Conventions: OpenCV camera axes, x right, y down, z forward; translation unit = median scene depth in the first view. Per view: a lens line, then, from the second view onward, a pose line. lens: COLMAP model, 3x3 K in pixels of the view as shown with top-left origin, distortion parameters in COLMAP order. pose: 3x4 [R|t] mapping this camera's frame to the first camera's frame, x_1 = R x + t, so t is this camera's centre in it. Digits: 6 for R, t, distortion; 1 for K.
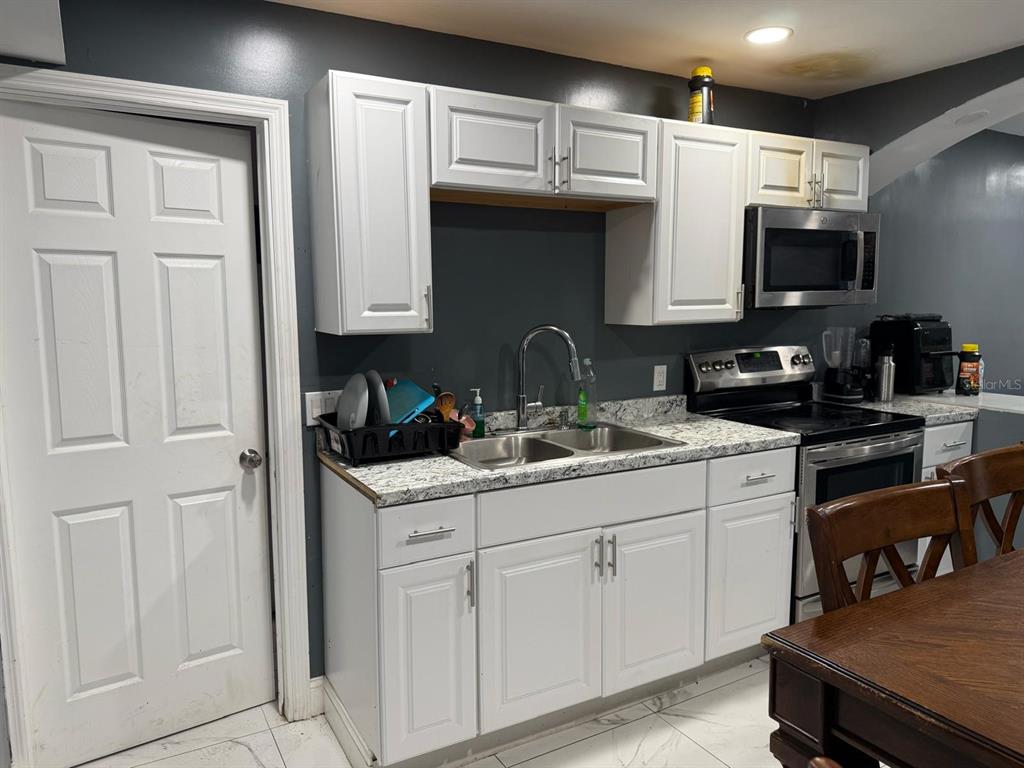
lens RADIAL K [[726.1, 0, 508.2], [0, 726.1, 377.4], [0, 0, 1]] dist [0.067101, -0.079635]
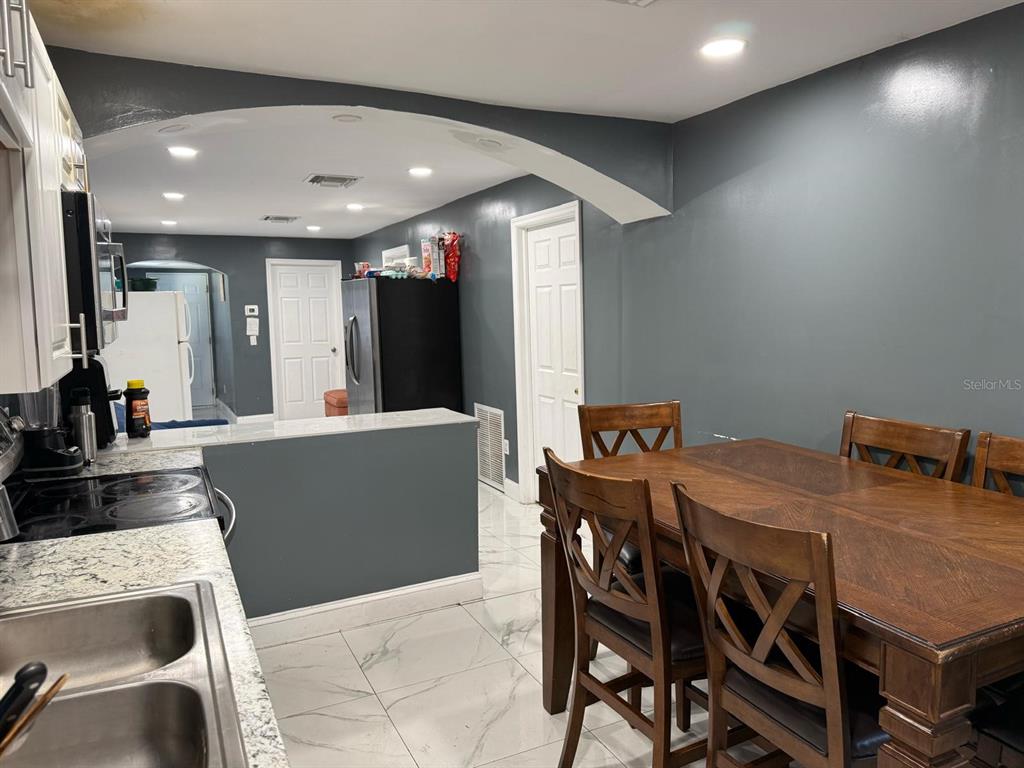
lens RADIAL K [[726.1, 0, 508.2], [0, 726.1, 377.4], [0, 0, 1]] dist [0.067101, -0.079635]
pose [[0.055265, -0.091469, 0.994273, -0.230338], [0.126712, 0.988386, 0.083884, -0.066412], [-0.990399, 0.121351, 0.066214, 0.502391]]
